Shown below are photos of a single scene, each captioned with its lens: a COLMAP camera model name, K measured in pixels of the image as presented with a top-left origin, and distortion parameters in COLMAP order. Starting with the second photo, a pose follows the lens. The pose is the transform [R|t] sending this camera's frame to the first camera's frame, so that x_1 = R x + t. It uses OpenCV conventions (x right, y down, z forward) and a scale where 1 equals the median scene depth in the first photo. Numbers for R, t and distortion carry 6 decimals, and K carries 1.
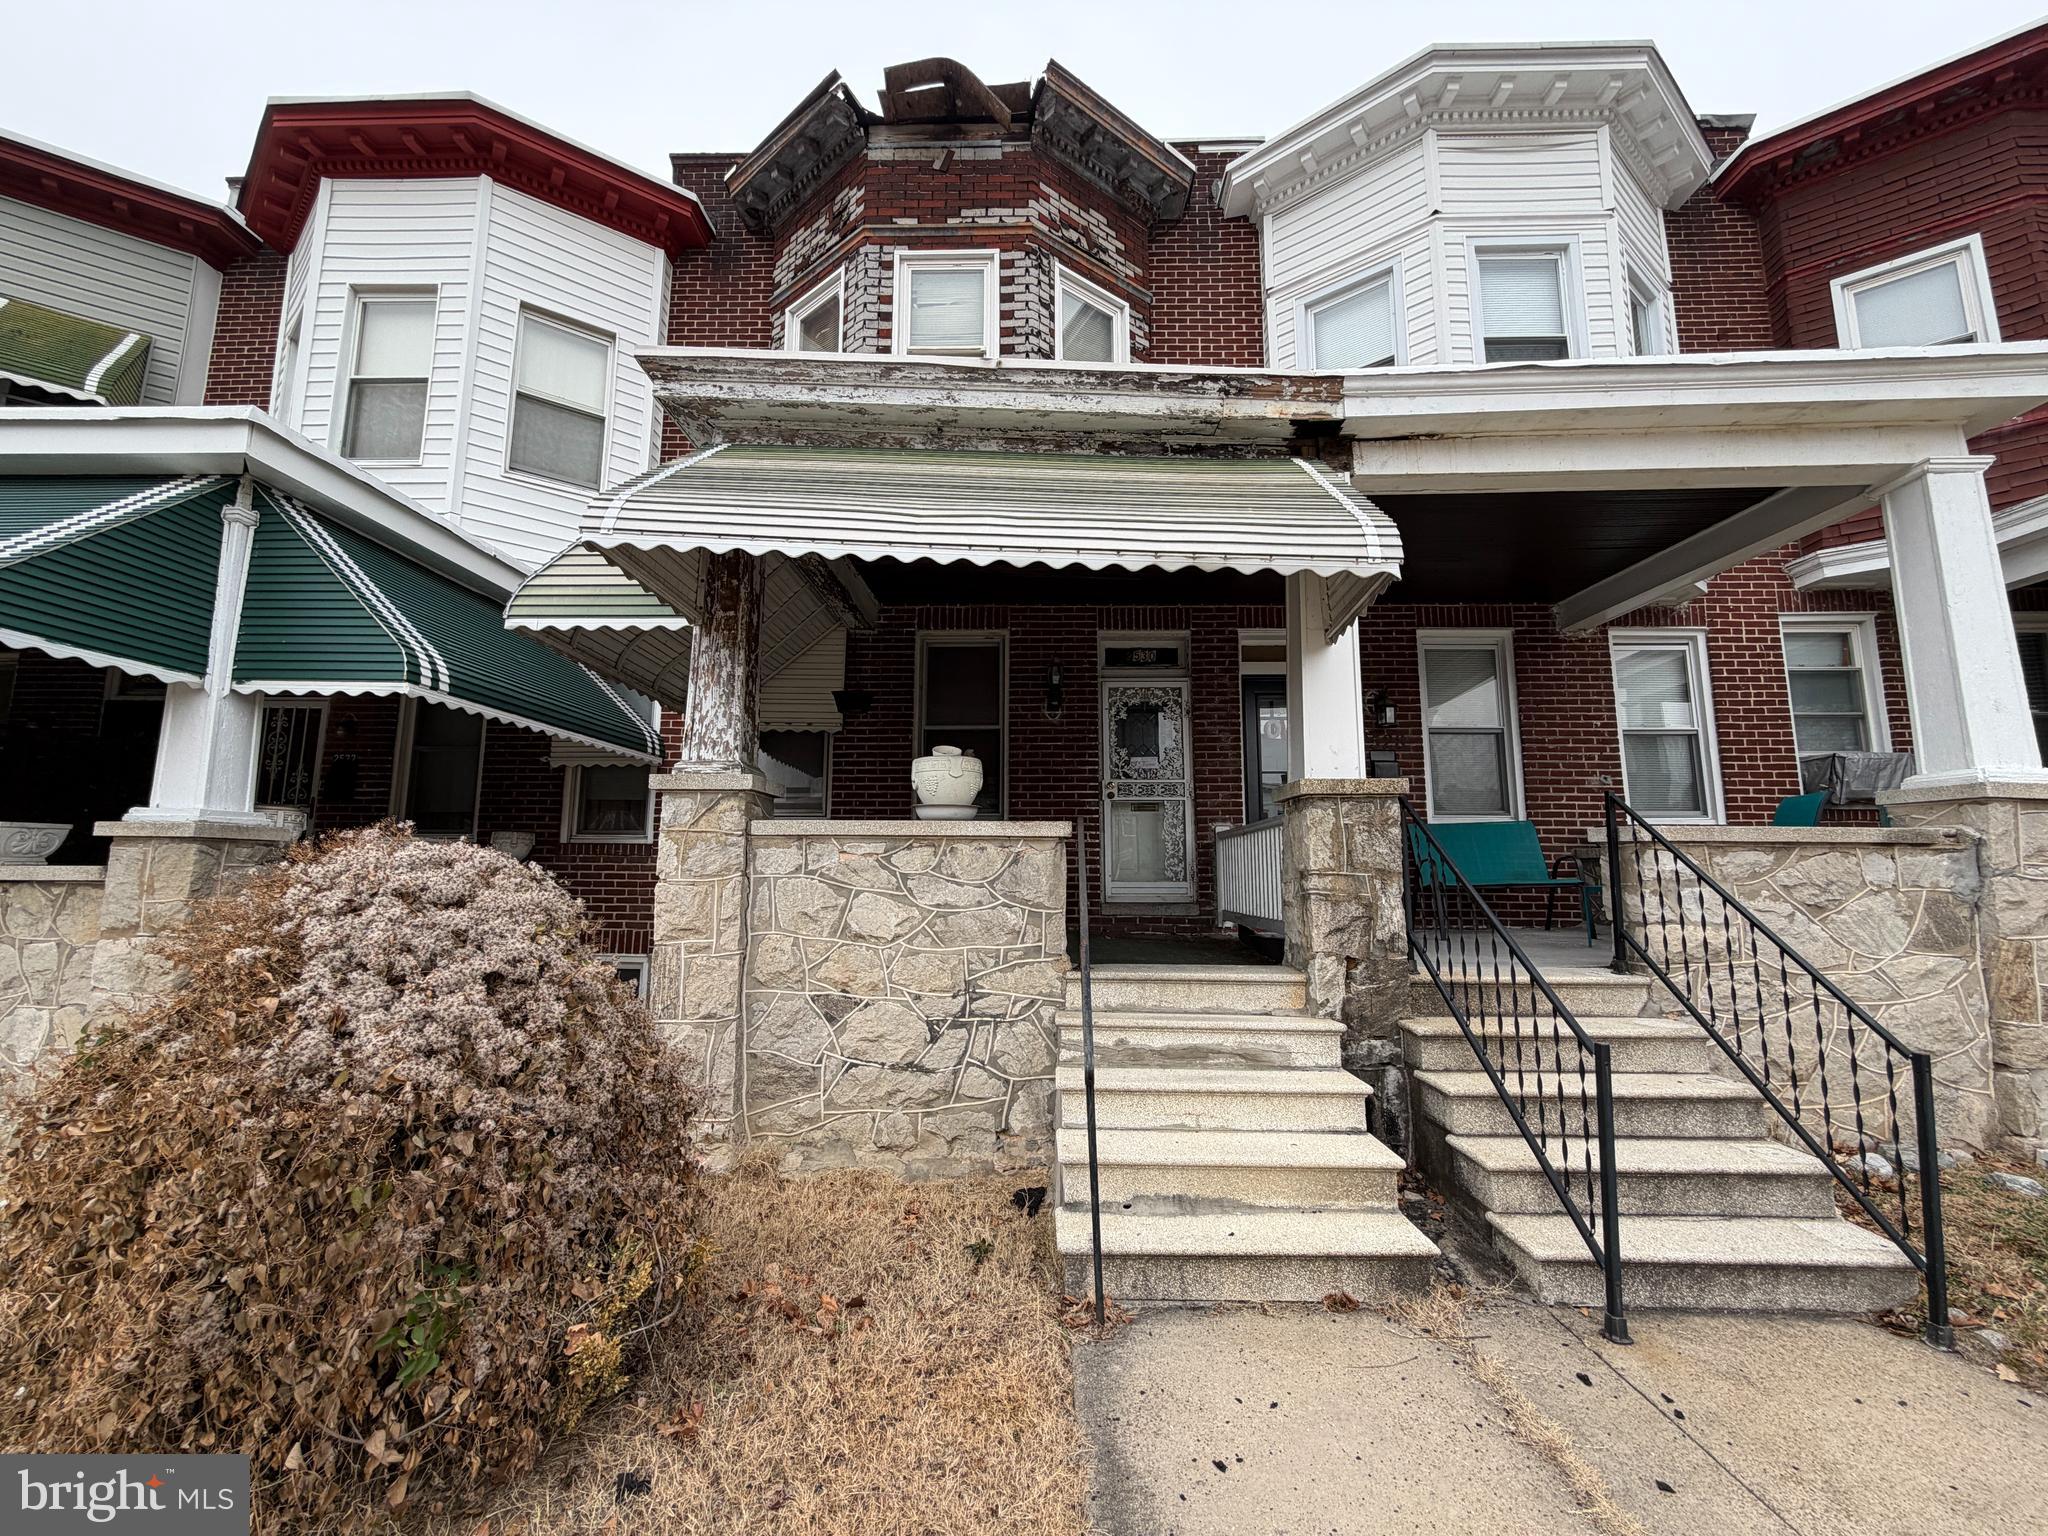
lens RADIAL K [[817.9, 0, 1019.7], [0, 817.9, 768.5], [0, 0, 1]] dist [0.001673, 0.000093]
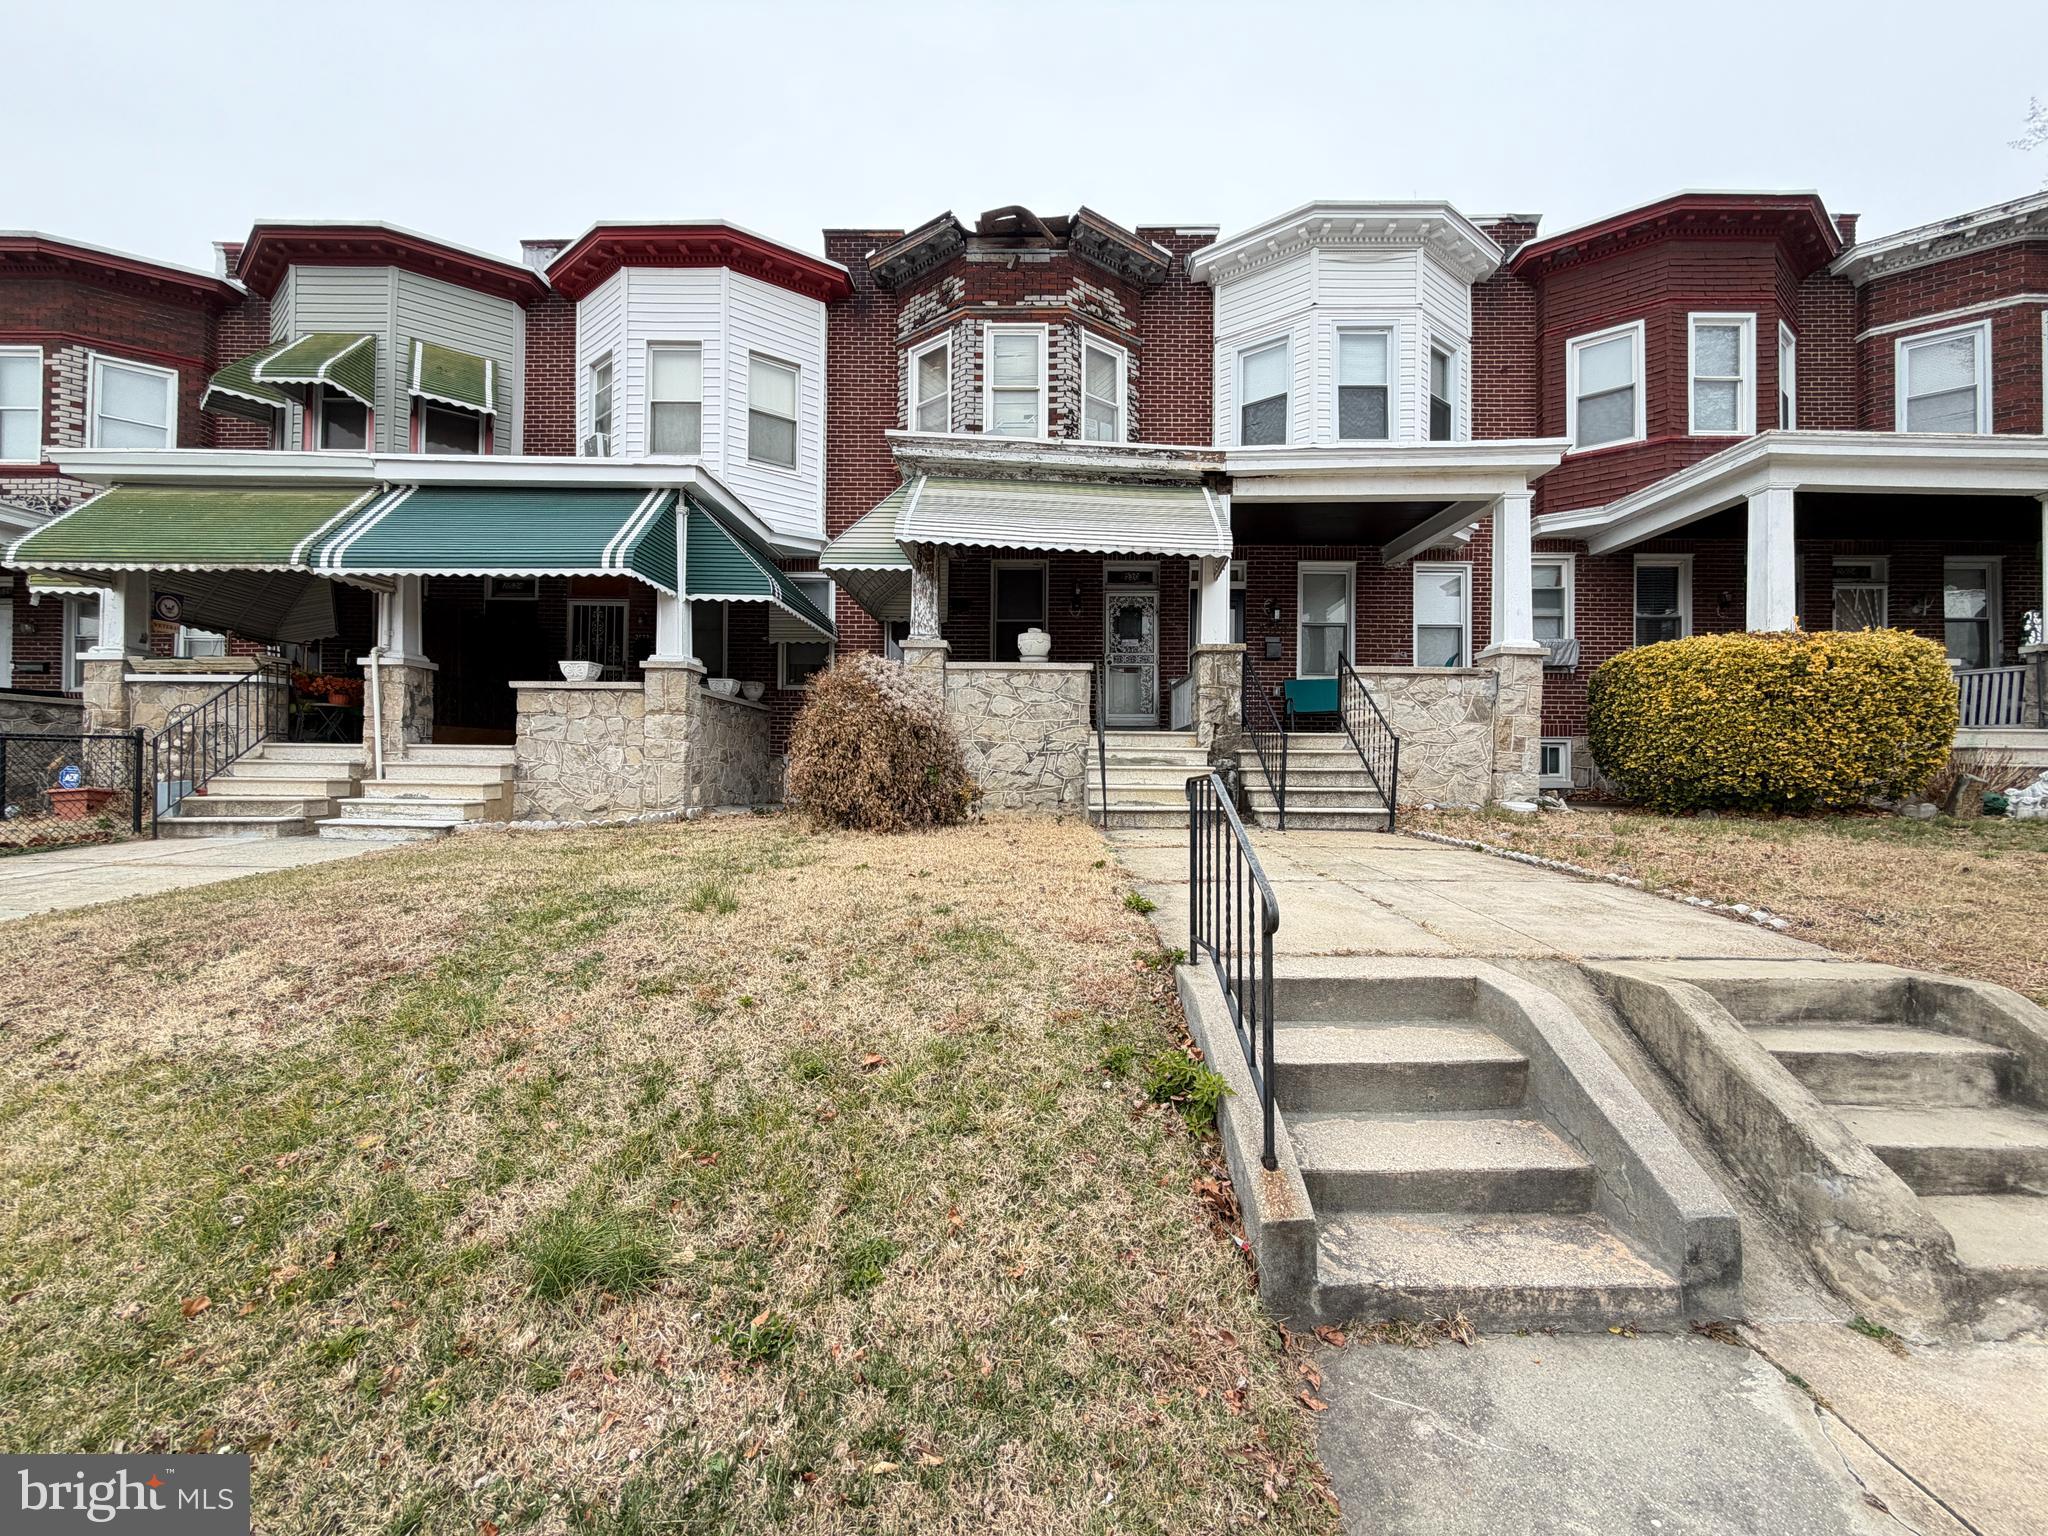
lens RADIAL K [[817.9, 0, 1019.7], [0, 817.9, 768.5], [0, 0, 1]] dist [0.001673, 0.000093]
pose [[0.999946, 0.005095, 0.009063, -0.092175], [-0.006180, 0.992247, 0.124127, 0.045056], [-0.008360, -0.124176, 0.992225, -0.730071]]
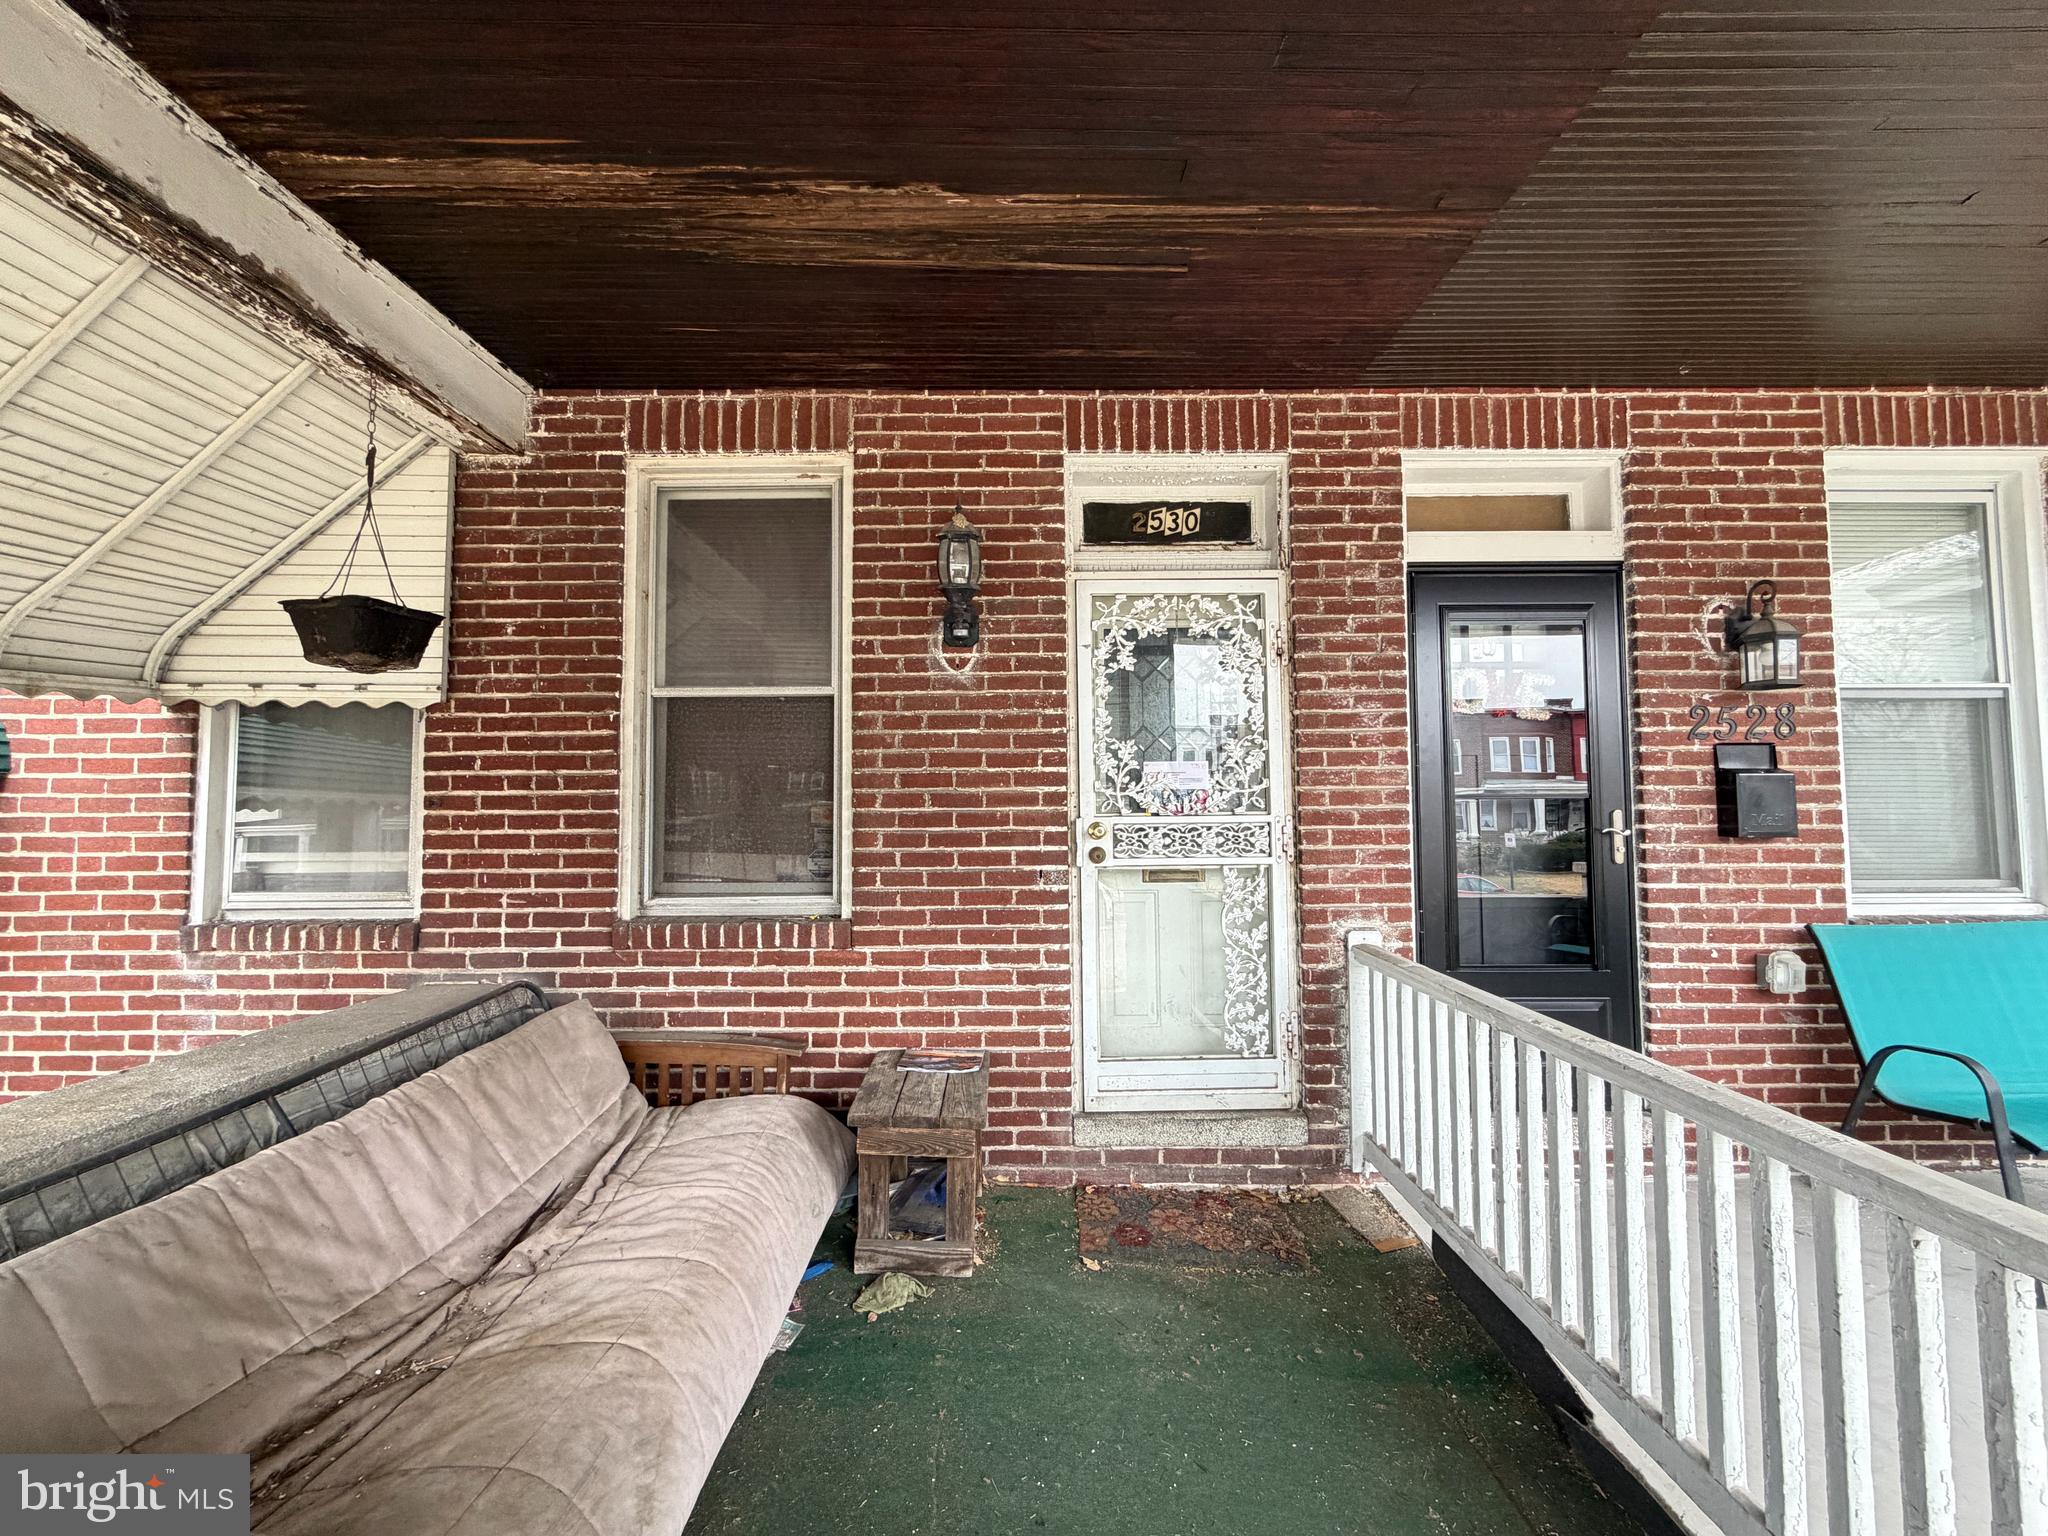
lens RADIAL K [[814.6, 0, 1038.9], [0, 814.6, 759.2], [0, 0, 1]] dist [-0.001363, -0.000131]
pose [[0.999284, -0.010077, 0.036469, 0.072123], [0.006644, 0.995640, 0.093043, -0.059079], [-0.037247, -0.092734, 0.994994, 0.634800]]
